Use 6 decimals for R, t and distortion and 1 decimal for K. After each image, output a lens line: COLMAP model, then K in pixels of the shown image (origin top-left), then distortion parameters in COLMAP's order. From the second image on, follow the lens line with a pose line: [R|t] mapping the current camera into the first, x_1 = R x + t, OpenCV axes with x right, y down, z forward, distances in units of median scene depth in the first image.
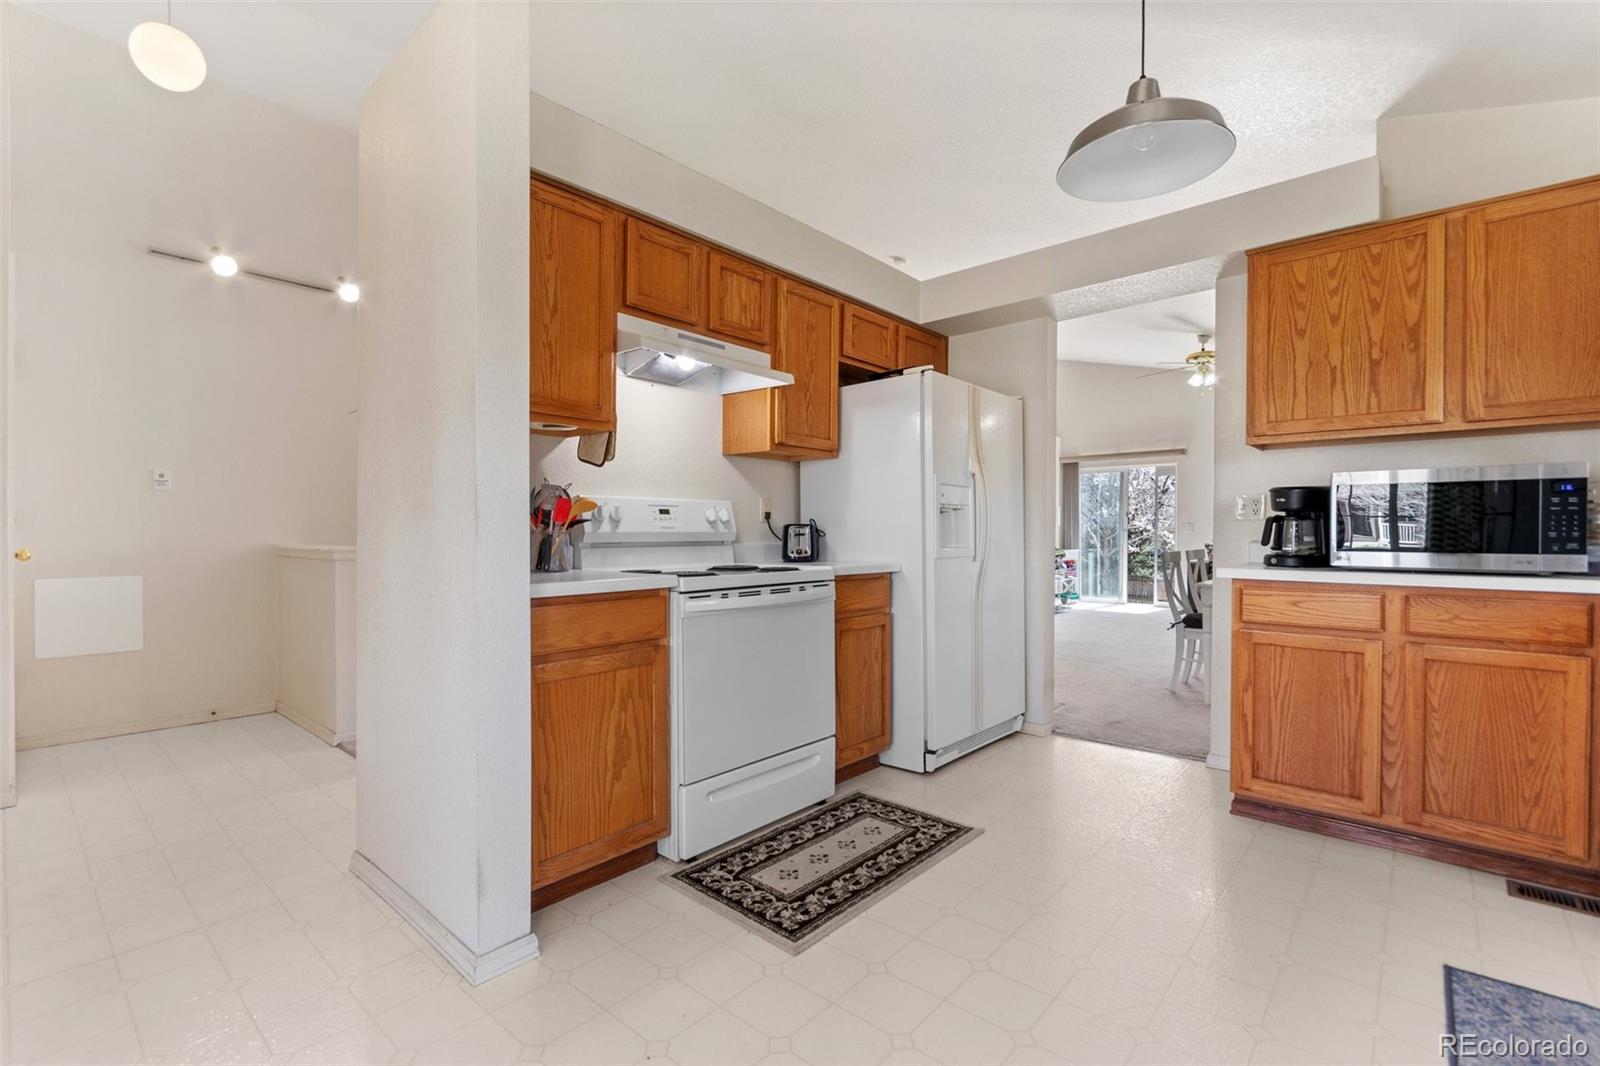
lens RADIAL K [[702.5, 0, 801.6], [0, 702.5, 540.2], [0, 0, 1]] dist [0.000768, 0.000159]
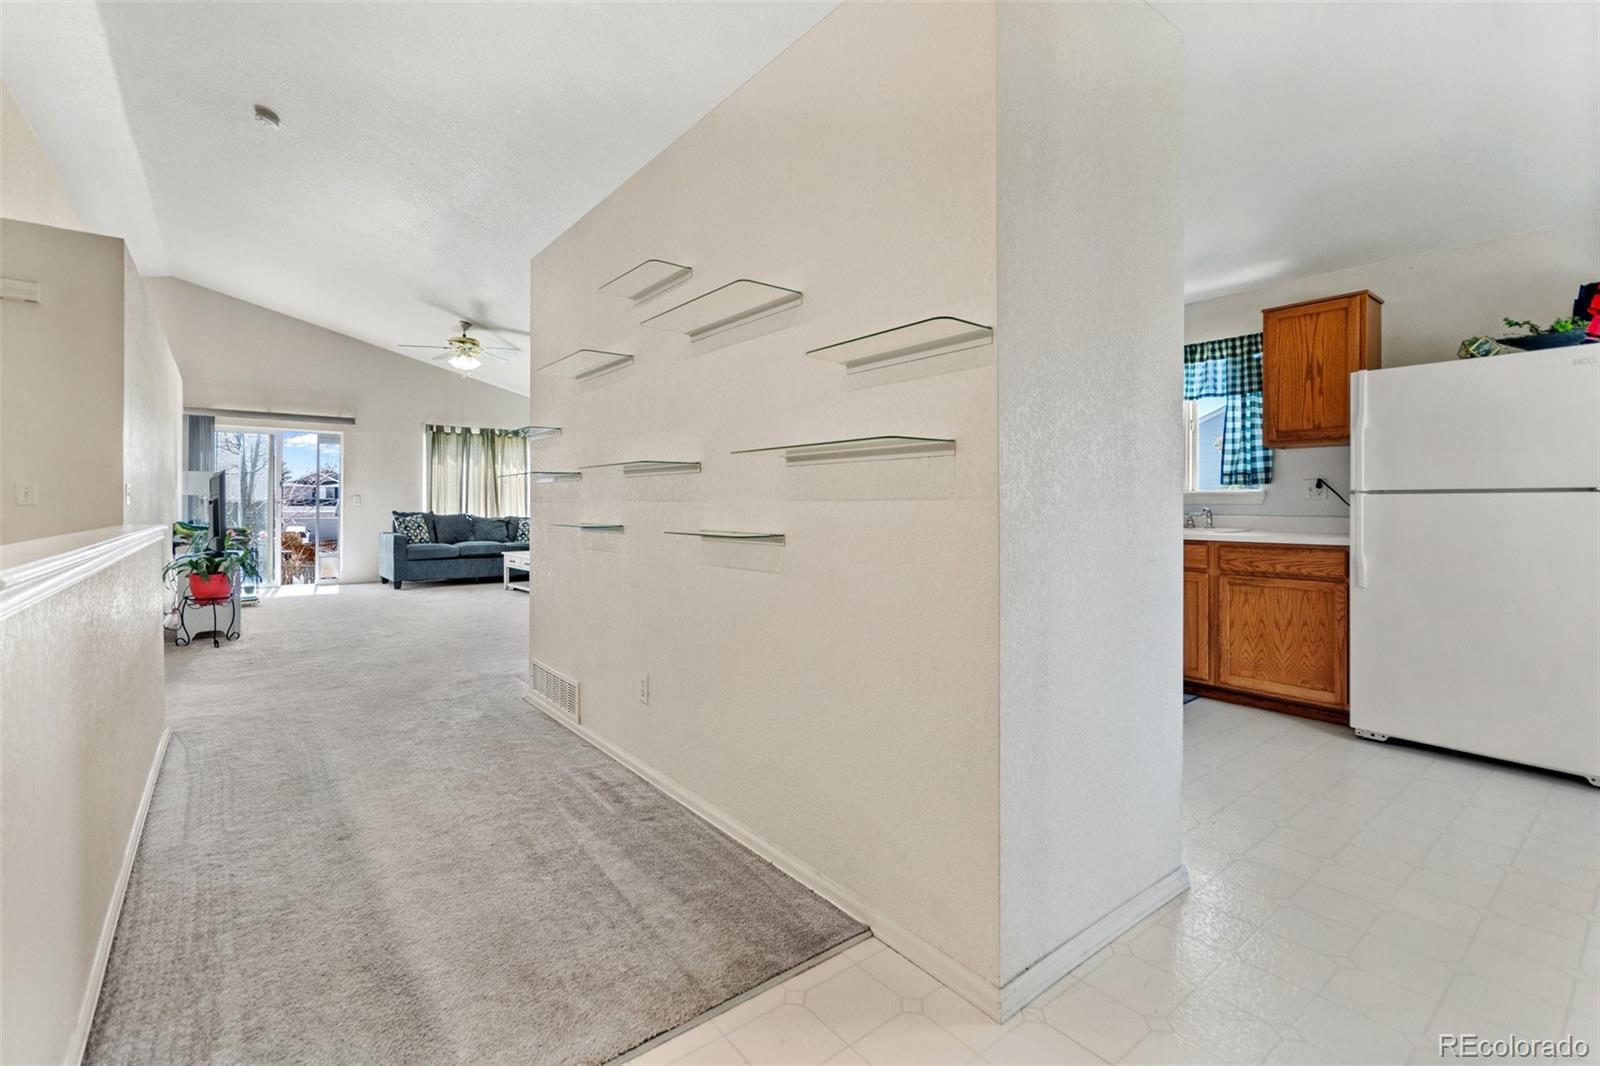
lens RADIAL K [[714.1, 0, 799.1], [0, 714.1, 519.9], [0, 0, 1]] dist [0.000424, 0.000010]
pose [[0.170110, -0.012120, 0.985351, -1.180079], [0.006799, 0.999915, 0.011125, 0.006019], [-0.985402, 0.004807, 0.170178, 0.860462]]
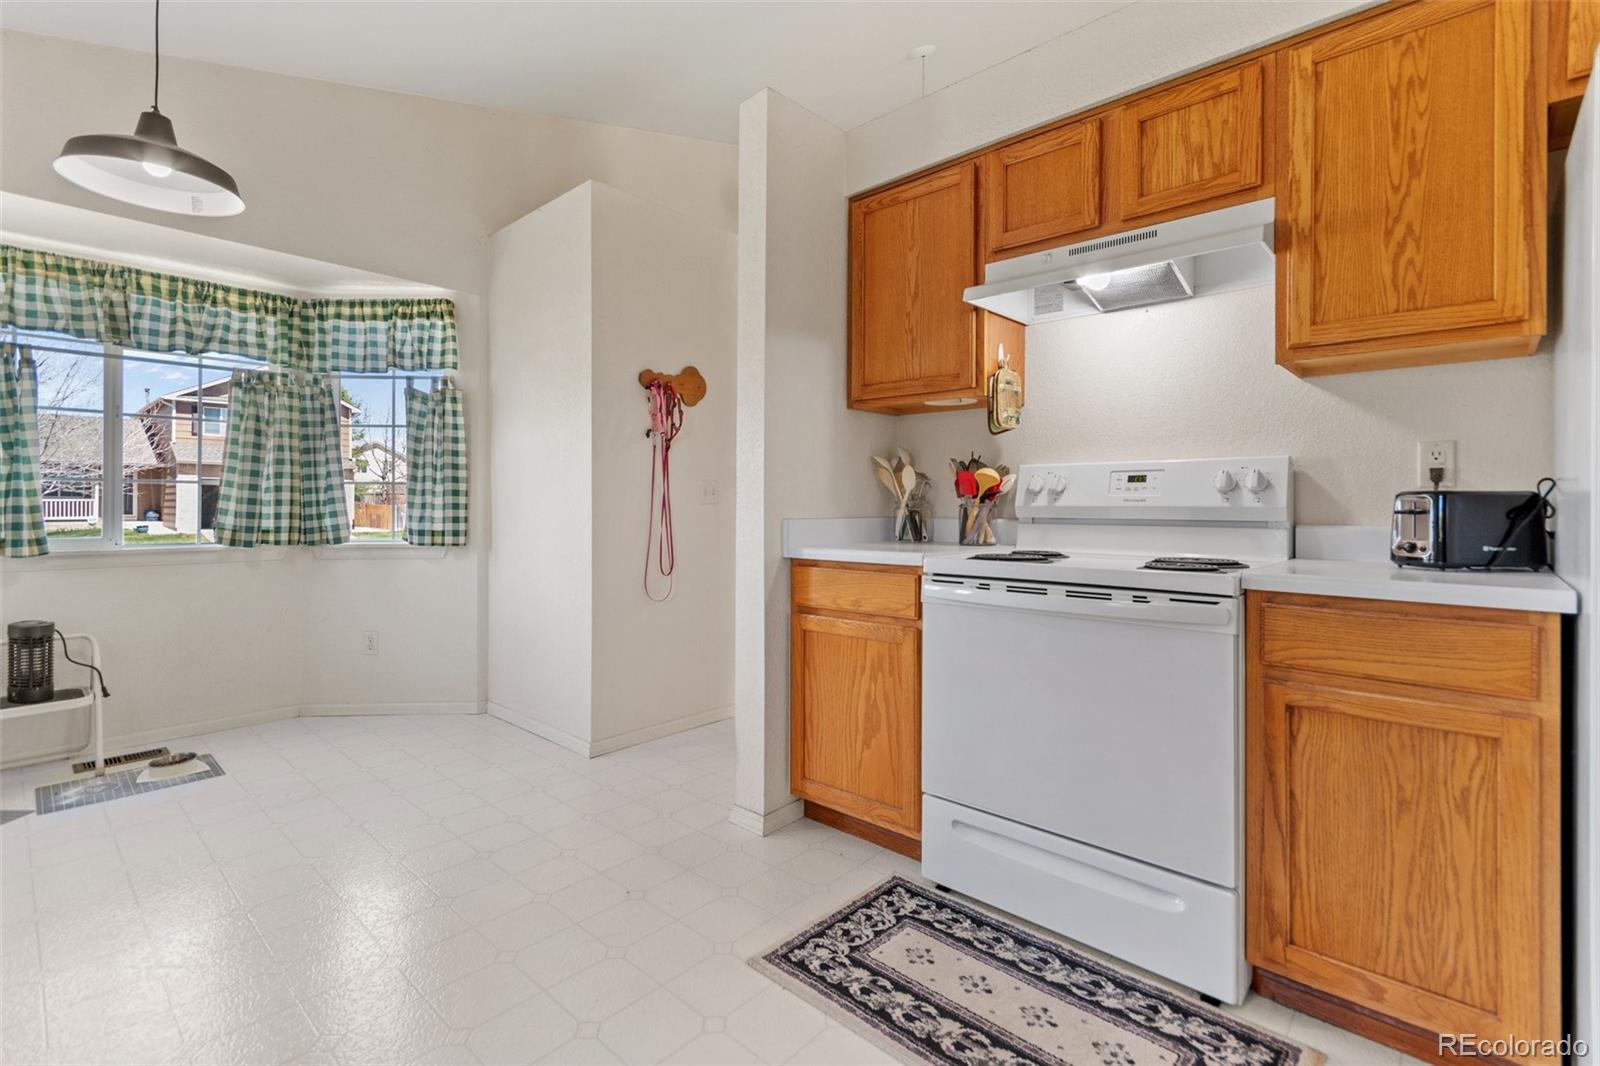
lens RADIAL K [[726.4, 0, 796.2], [0, 726.4, 502.2], [0, 0, 1]] dist [0.000556, 0.000339]
pose [[-0.010503, -0.003085, -0.999940, 0.594197], [-0.015239, 0.999880, -0.002925, -0.008312], [0.999829, 0.015208, -0.010548, 0.668328]]
